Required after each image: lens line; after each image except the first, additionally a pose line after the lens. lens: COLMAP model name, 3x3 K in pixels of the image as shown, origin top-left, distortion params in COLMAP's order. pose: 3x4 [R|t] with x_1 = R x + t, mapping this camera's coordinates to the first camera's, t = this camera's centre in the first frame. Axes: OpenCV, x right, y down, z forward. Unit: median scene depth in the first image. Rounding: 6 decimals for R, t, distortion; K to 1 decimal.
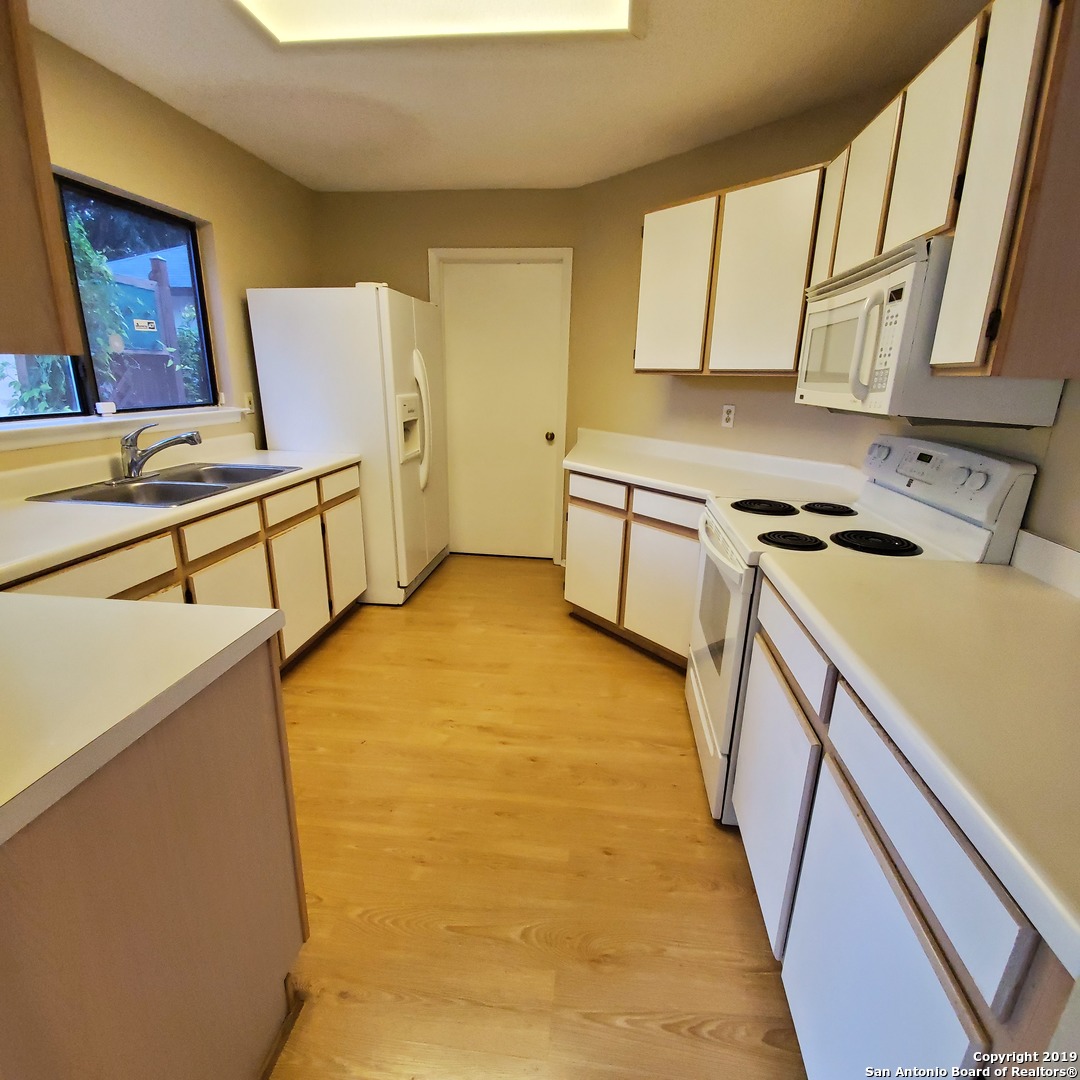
lens RADIAL K [[570.1, 0, 545.4], [0, 570.1, 543.5], [0, 0, 1]] dist [0.003608, -0.005007]
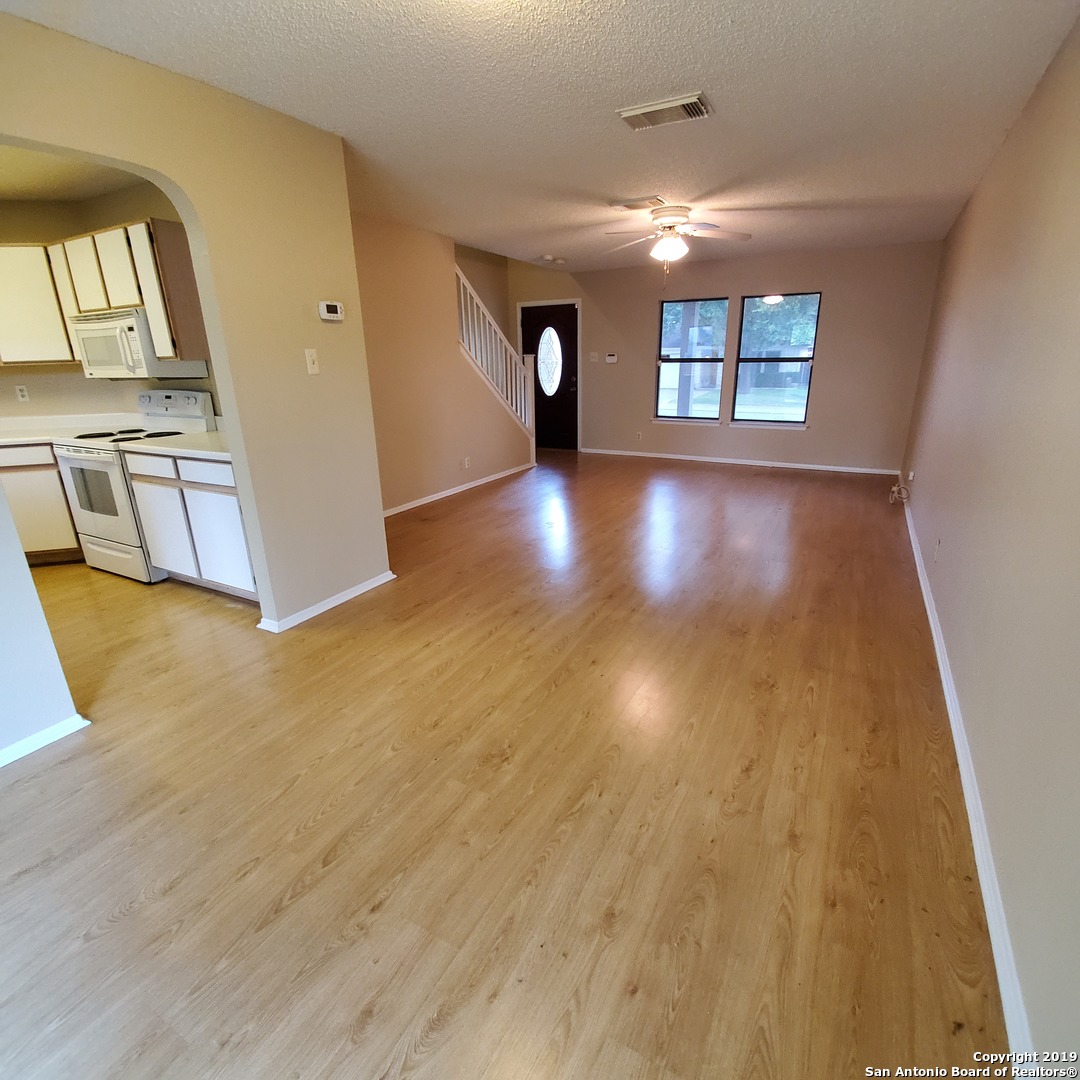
lens RADIAL K [[570.1, 0, 543.4], [0, 570.1, 545.7], [0, 0, 1]] dist [0.003608, -0.005007]
pose [[0.372500, -0.324800, 0.869338, -0.613372], [0.290740, 0.930440, 0.223050, 0.213693], [-0.881314, 0.169665, 0.441021, -0.788672]]
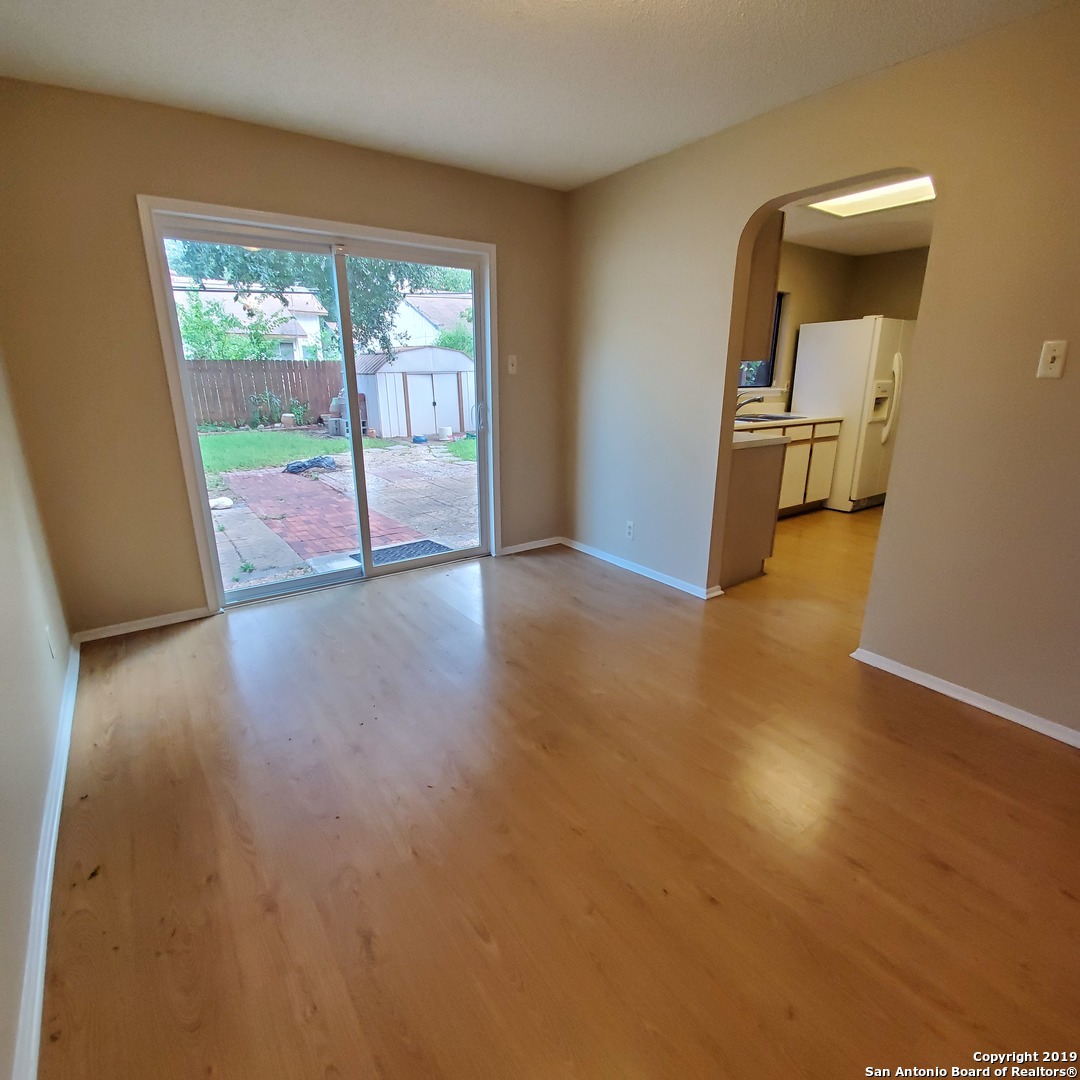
lens RADIAL K [[570.1, 0, 545.5], [0, 570.1, 543.9], [0, 0, 1]] dist [0.003608, -0.005007]
pose [[0.670006, 0.196656, -0.715834, 0.439394], [-0.200115, 0.976423, 0.080942, 0.301605], [0.714875, 0.089018, 0.693563, -0.920852]]
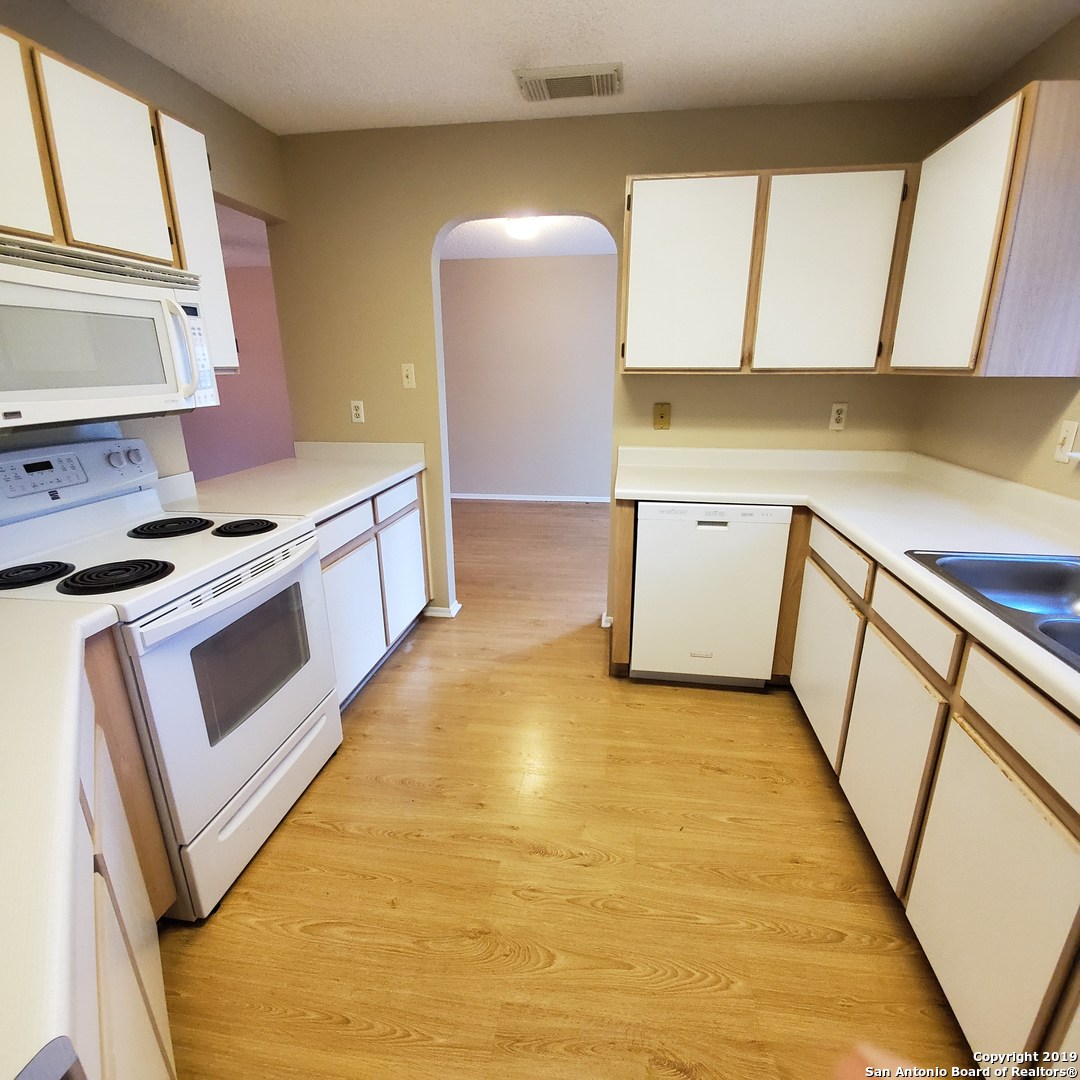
lens RADIAL K [[570.1, 0, 543.4], [0, 570.1, 537.3], [0, 0, 1]] dist [0.003608, -0.005007]
pose [[-0.999274, -0.028154, 0.025686, -0.102866], [-0.009370, 0.834793, 0.550484, -0.371504], [-0.036941, 0.549844, -0.834450, 1.184563]]
